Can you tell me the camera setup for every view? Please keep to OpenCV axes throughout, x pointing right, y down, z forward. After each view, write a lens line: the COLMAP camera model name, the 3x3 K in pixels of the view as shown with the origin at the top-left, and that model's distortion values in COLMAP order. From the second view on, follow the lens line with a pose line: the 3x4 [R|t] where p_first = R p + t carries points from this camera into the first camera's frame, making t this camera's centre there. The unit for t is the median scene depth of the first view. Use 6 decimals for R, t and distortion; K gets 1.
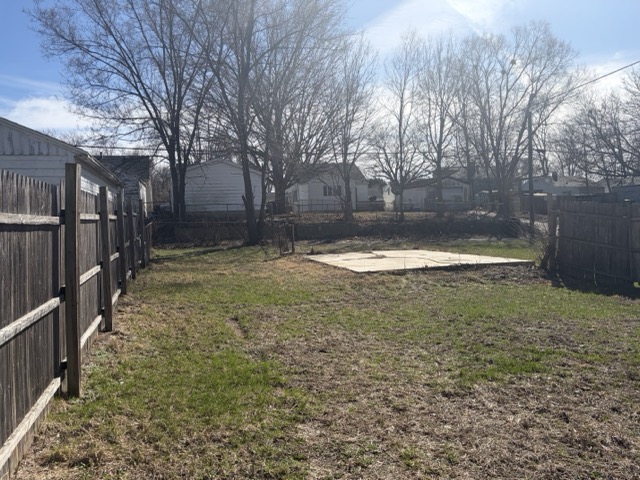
lens RADIAL K [[488.0, 0, 320.0], [0, 488.0, 240.0], [0, 0, 1]] dist [0.041983, -0.042980]
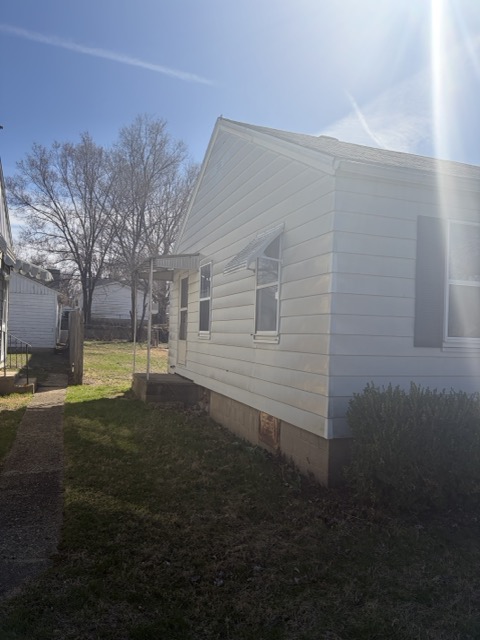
lens RADIAL K [[488.0, 0, 240.0], [0, 488.0, 320.0], [0, 0, 1]] dist [0.041983, -0.042980]
pose [[0.997085, 0.062403, 0.043902, 0.109890], [-0.060156, 0.996897, -0.050766, -0.002442], [-0.046934, 0.047977, 0.997745, -0.499483]]
